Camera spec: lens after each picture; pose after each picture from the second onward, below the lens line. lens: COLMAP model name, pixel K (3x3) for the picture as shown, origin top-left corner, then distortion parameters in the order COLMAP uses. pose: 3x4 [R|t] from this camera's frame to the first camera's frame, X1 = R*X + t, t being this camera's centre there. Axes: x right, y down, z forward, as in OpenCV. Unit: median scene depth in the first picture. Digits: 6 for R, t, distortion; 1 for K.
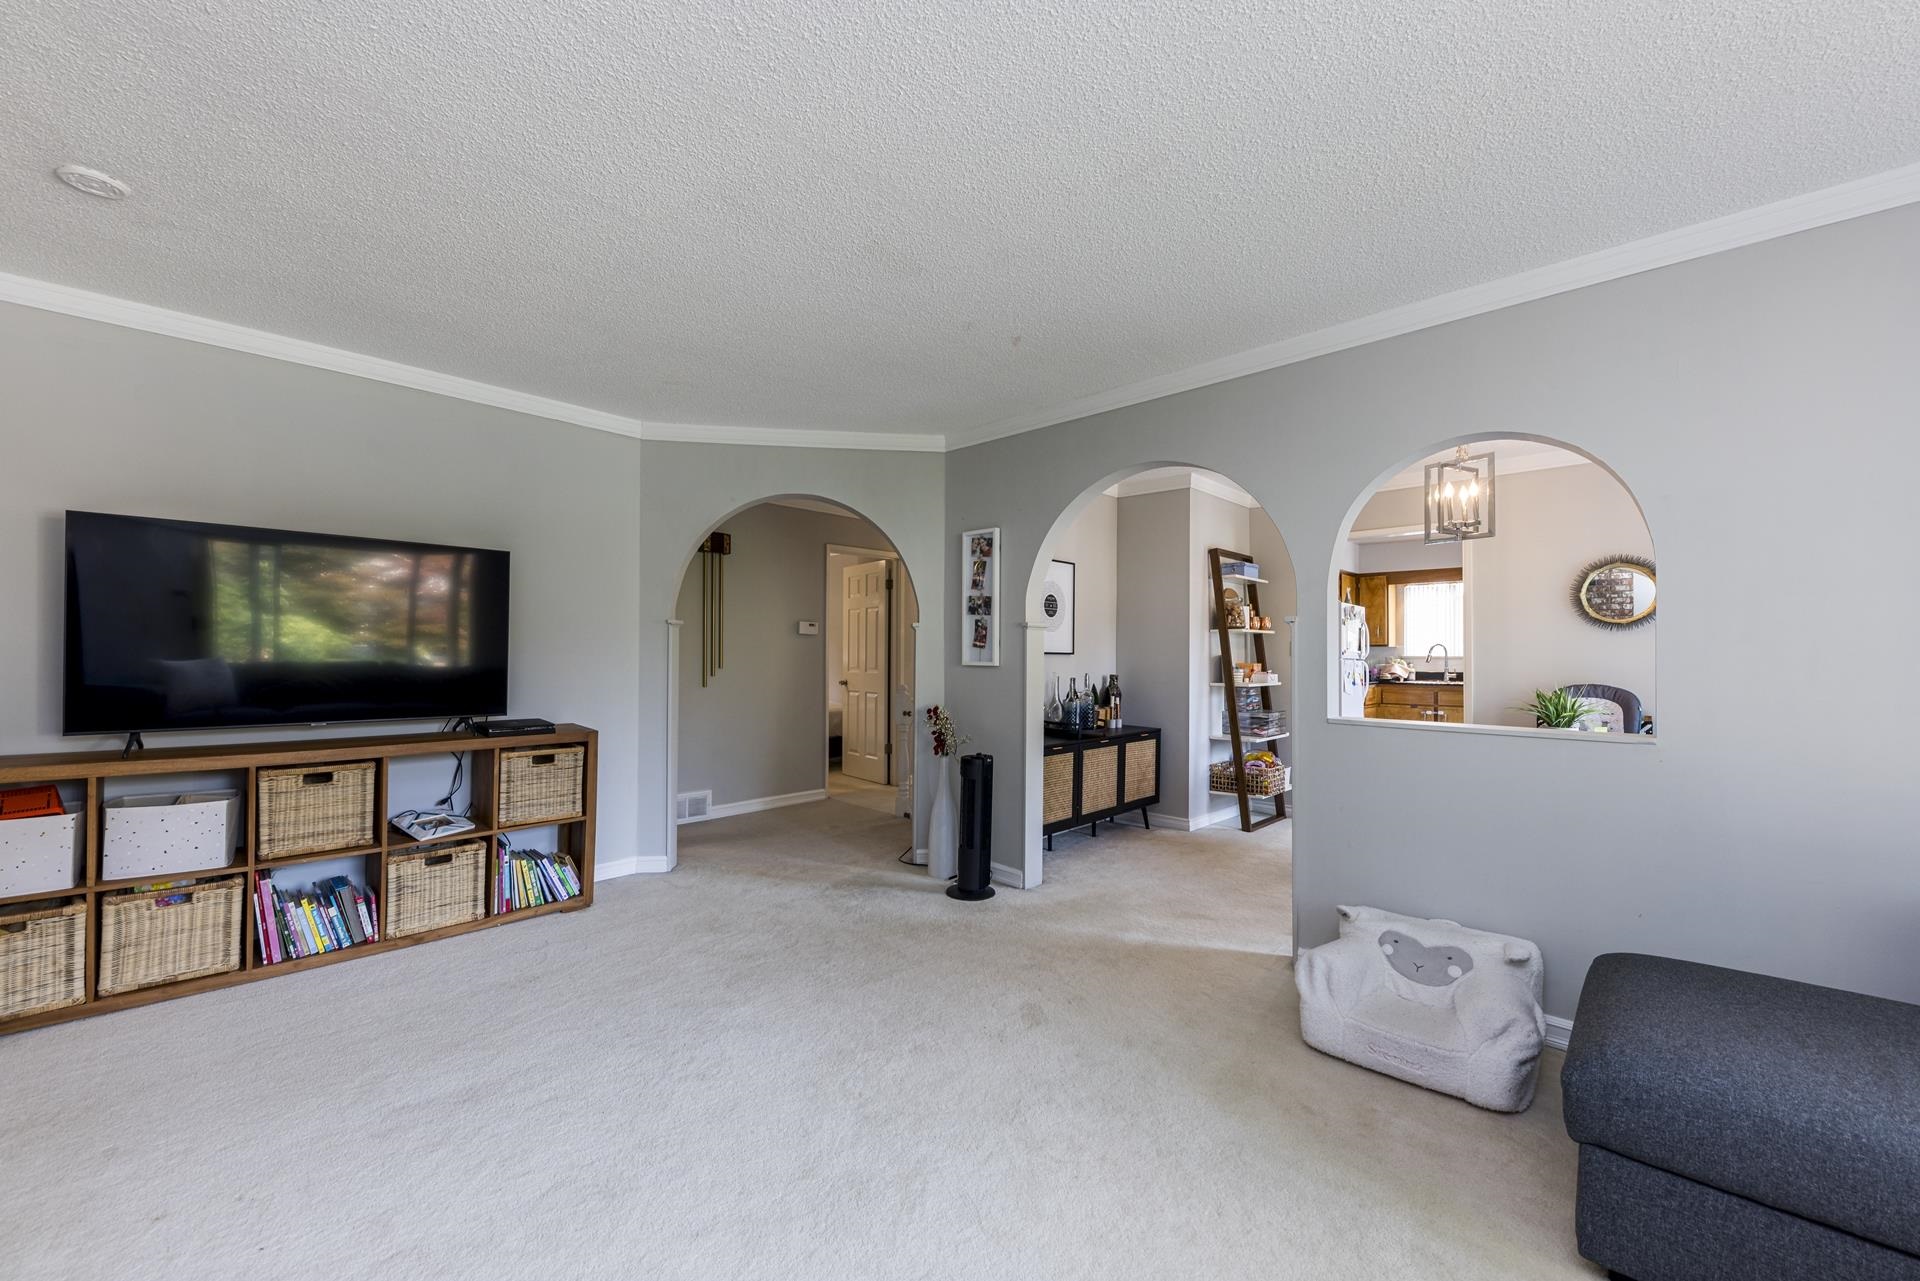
lens RADIAL K [[732.5, 0, 950.7], [0, 732.5, 648.8], [0, 0, 1]] dist [0.007077, -0.005602]
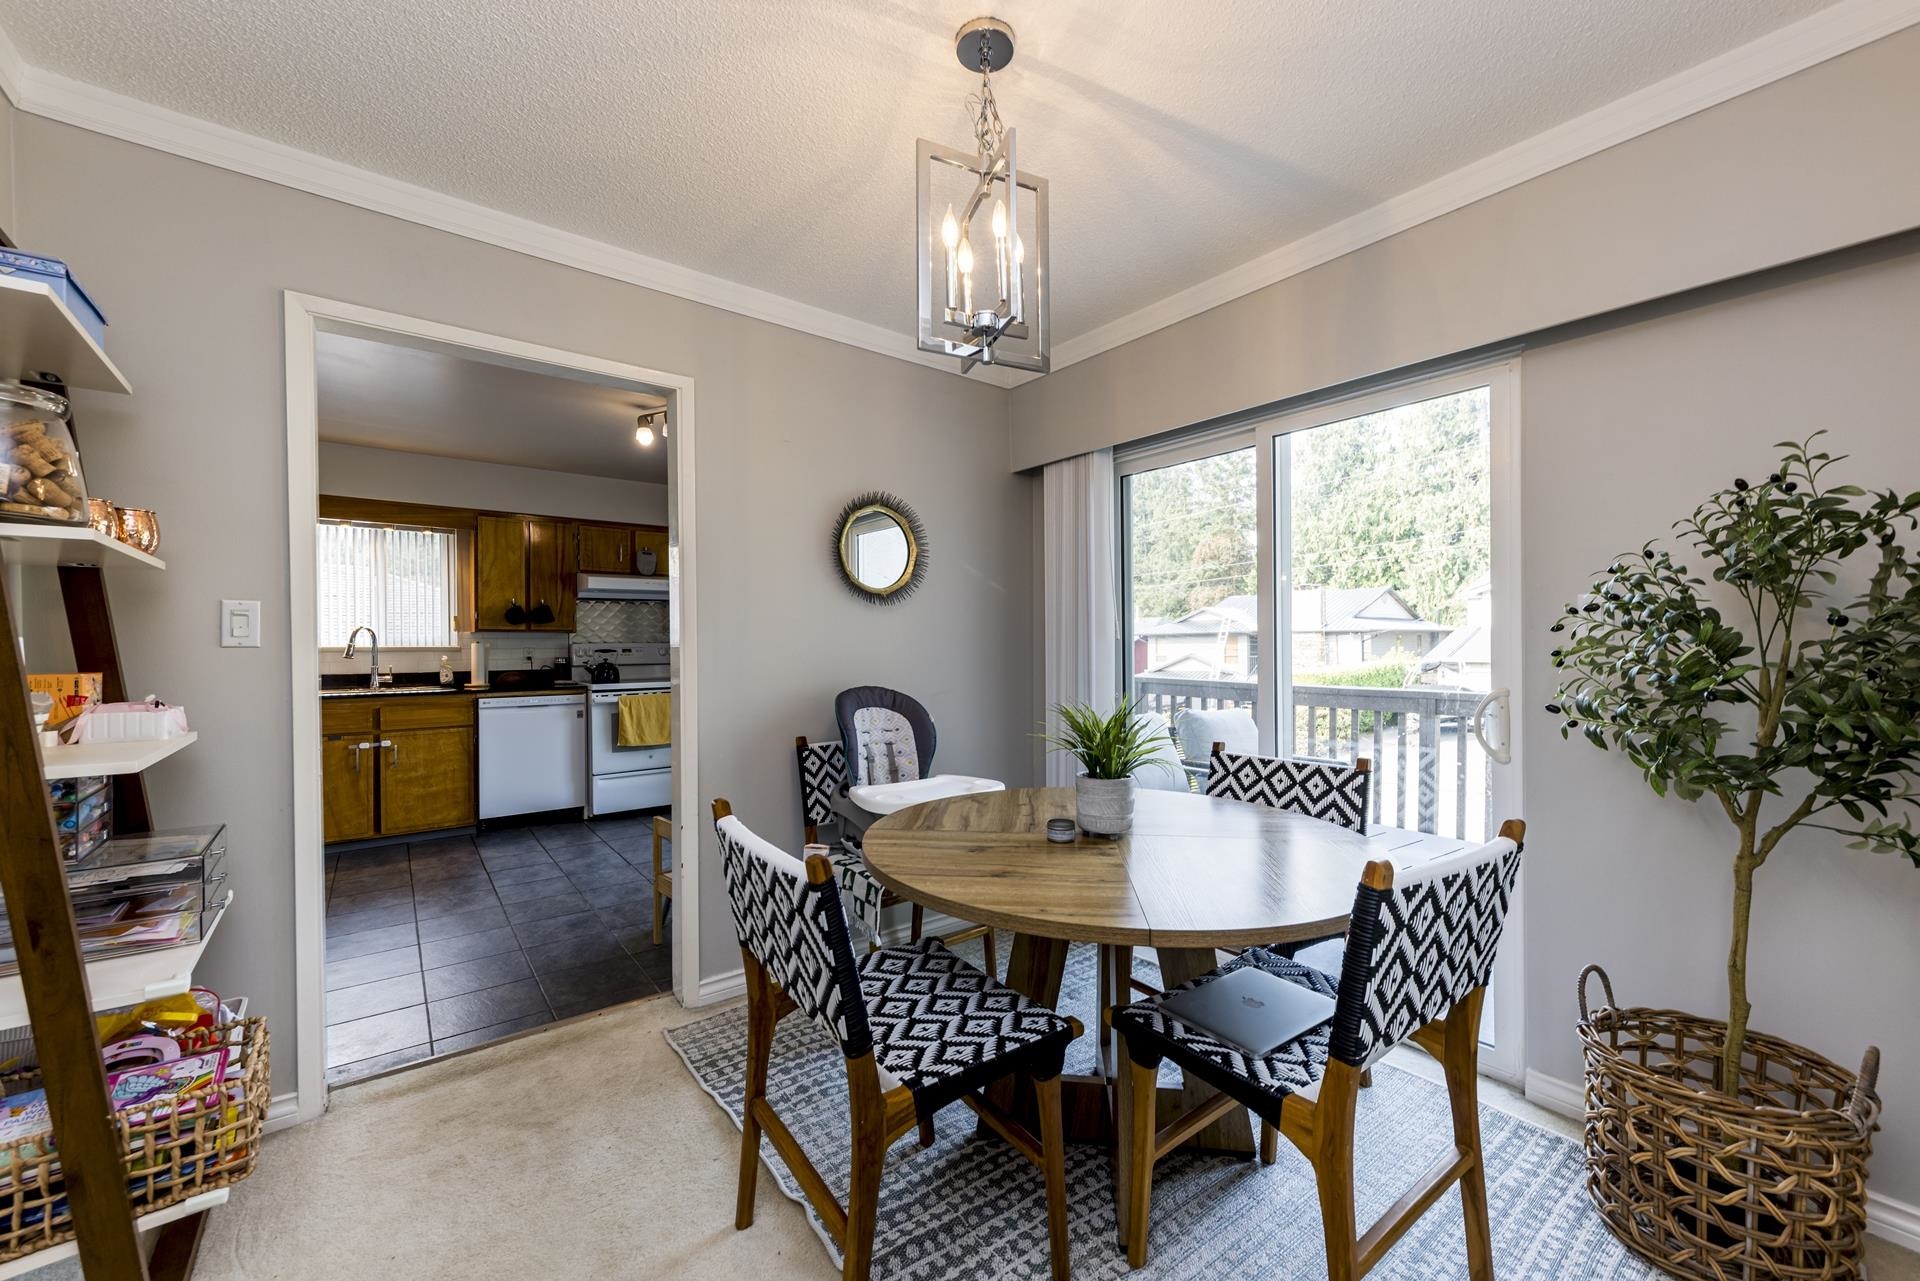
lens RADIAL K [[743.5, 0, 953.8], [0, 743.5, 649.1], [0, 0, 1]] dist [0.006362, 0.000103]
pose [[0.131899, -0.007554, 0.991234, 0.312340], [-0.004635, 0.999955, 0.008237, 0.011280], [-0.991252, -0.005680, 0.131858, 1.080376]]
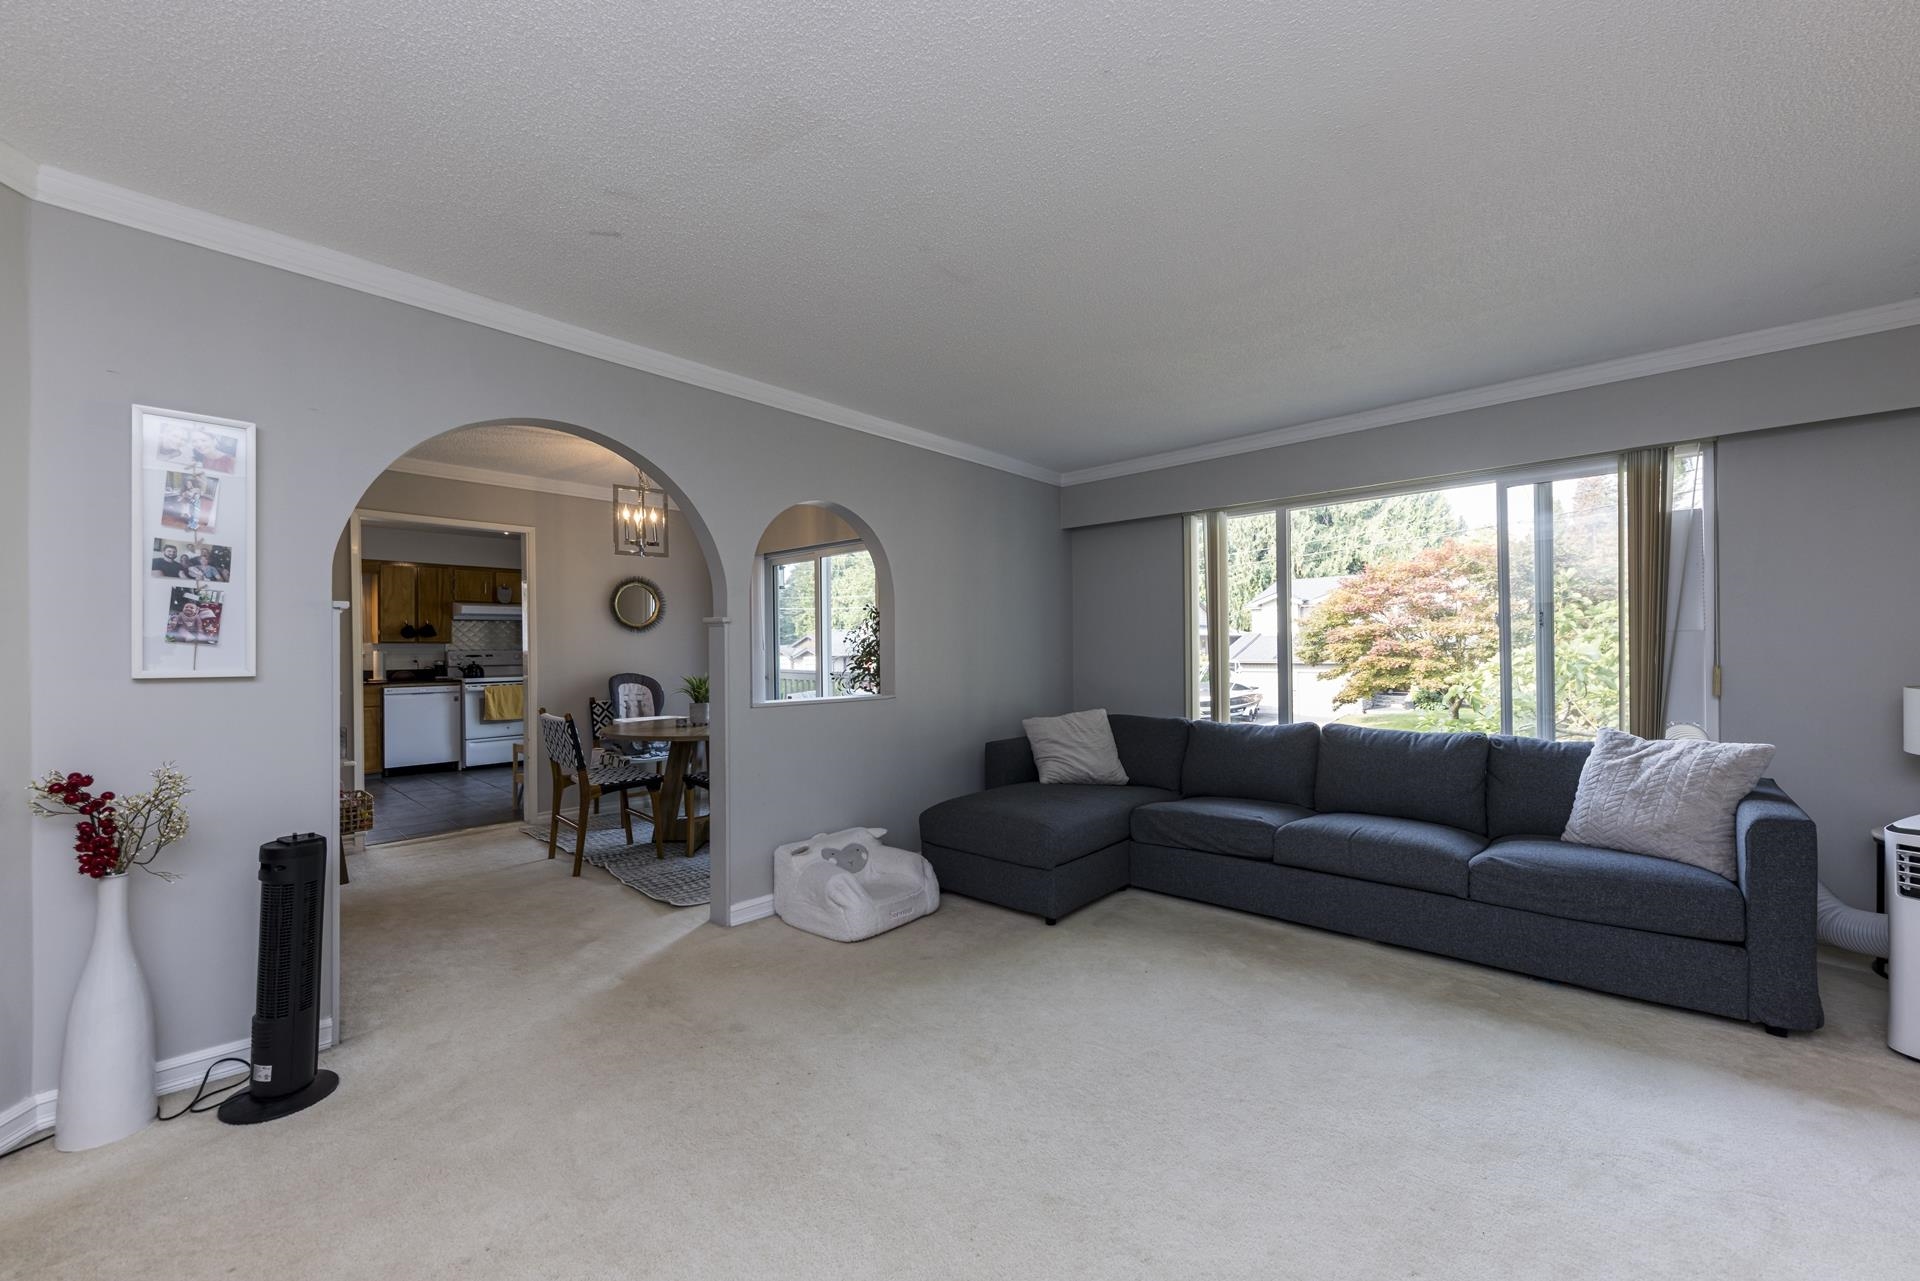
lens RADIAL K [[742.9, 0, 957.6], [0, 742.9, 648.1], [0, 0, 1]] dist [0.005680, -0.003890]
pose [[-0.034723, -0.001407, 0.999396, -0.605037], [-0.003092, 0.999994, 0.001300, -0.000481], [-0.999392, -0.003045, -0.034728, 0.588366]]
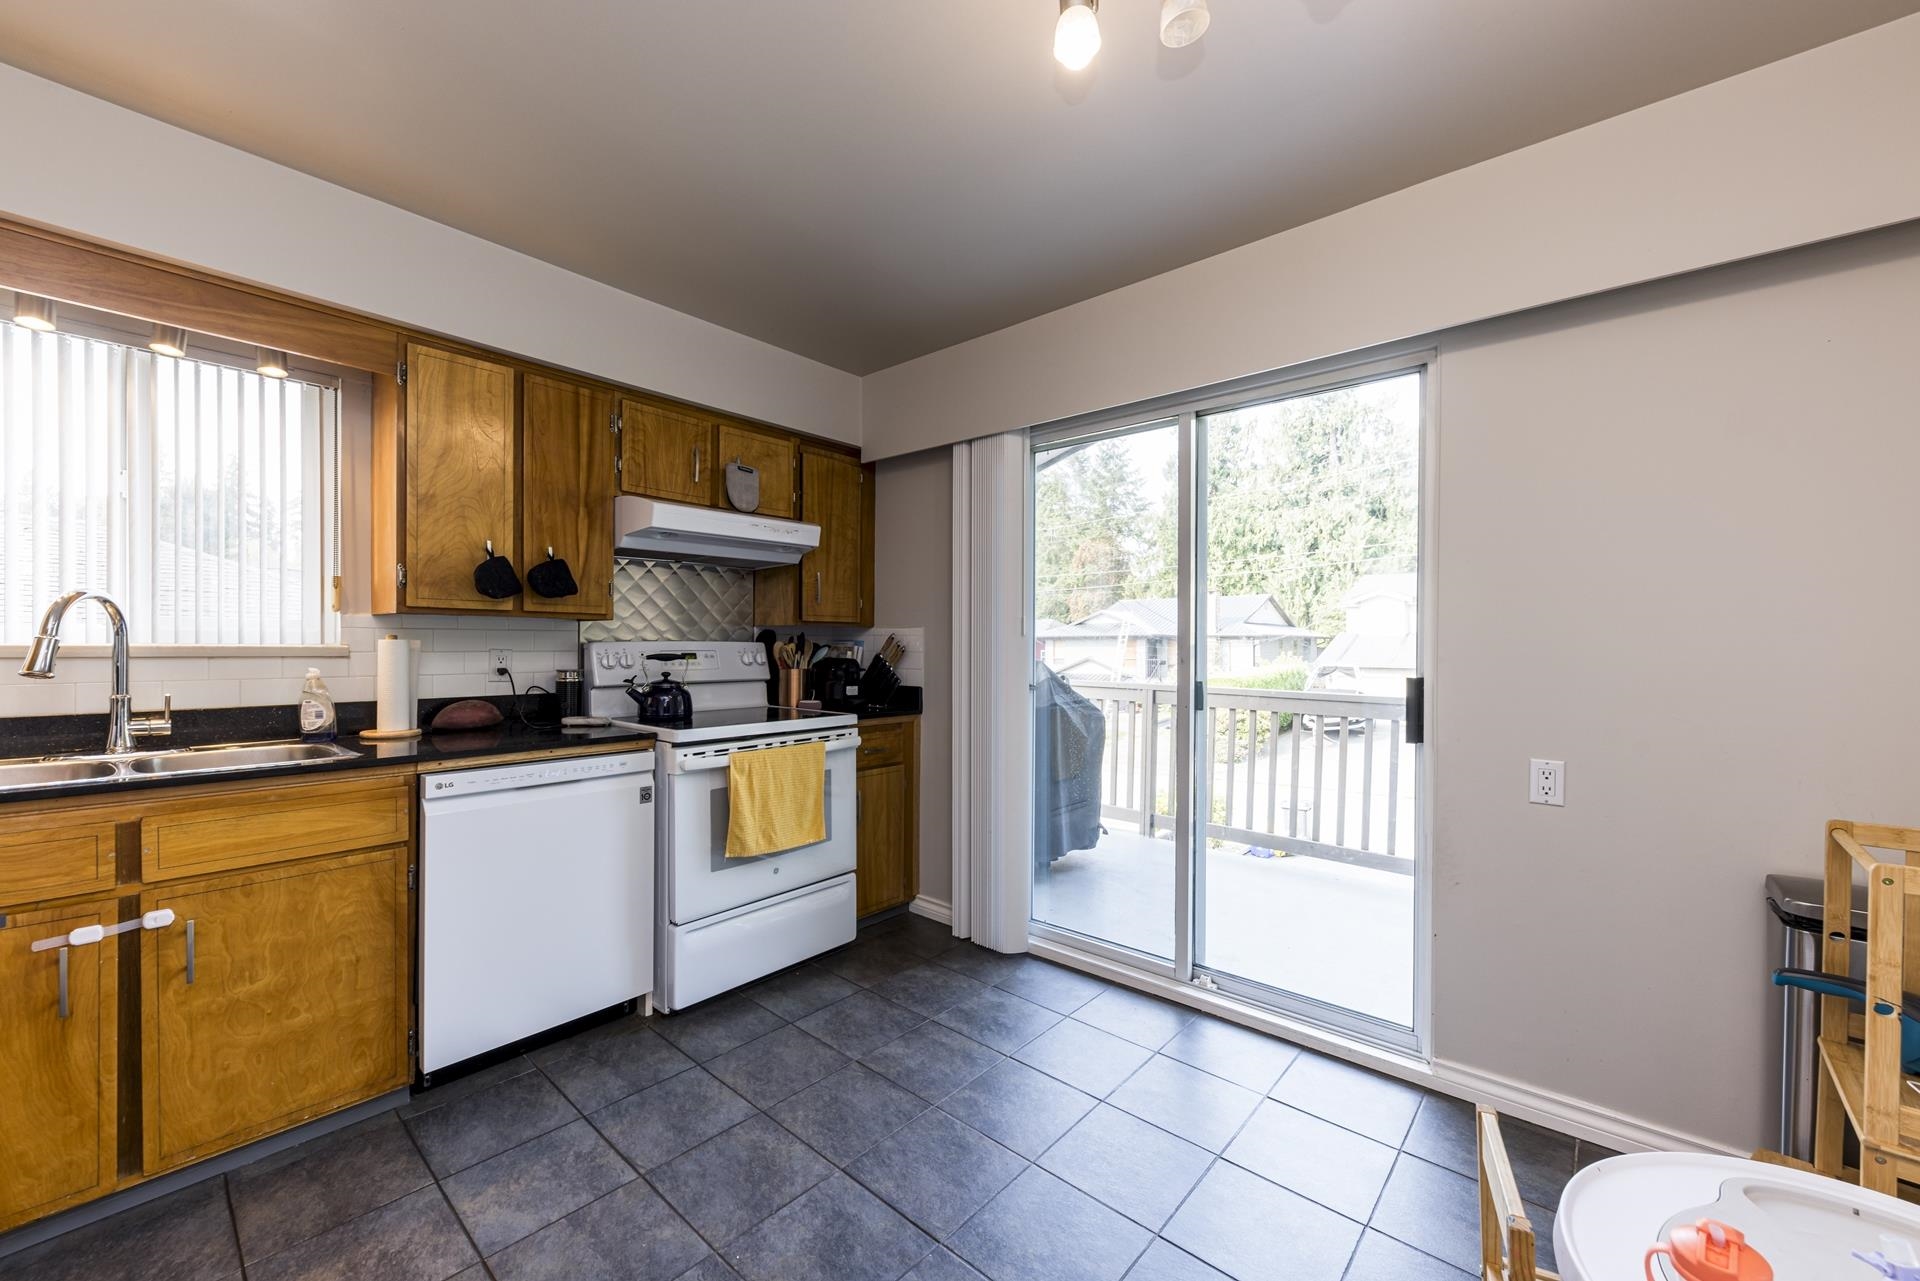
lens RADIAL K [[742.9, 0, 957.6], [0, 742.9, 648.1], [0, 0, 1]] dist [0.005680, -0.003890]
pose [[-0.061396, -0.005551, 0.998098, 1.015898], [-0.016168, 0.999859, 0.004567, 0.013575], [-0.997983, -0.015857, -0.061477, 1.805224]]
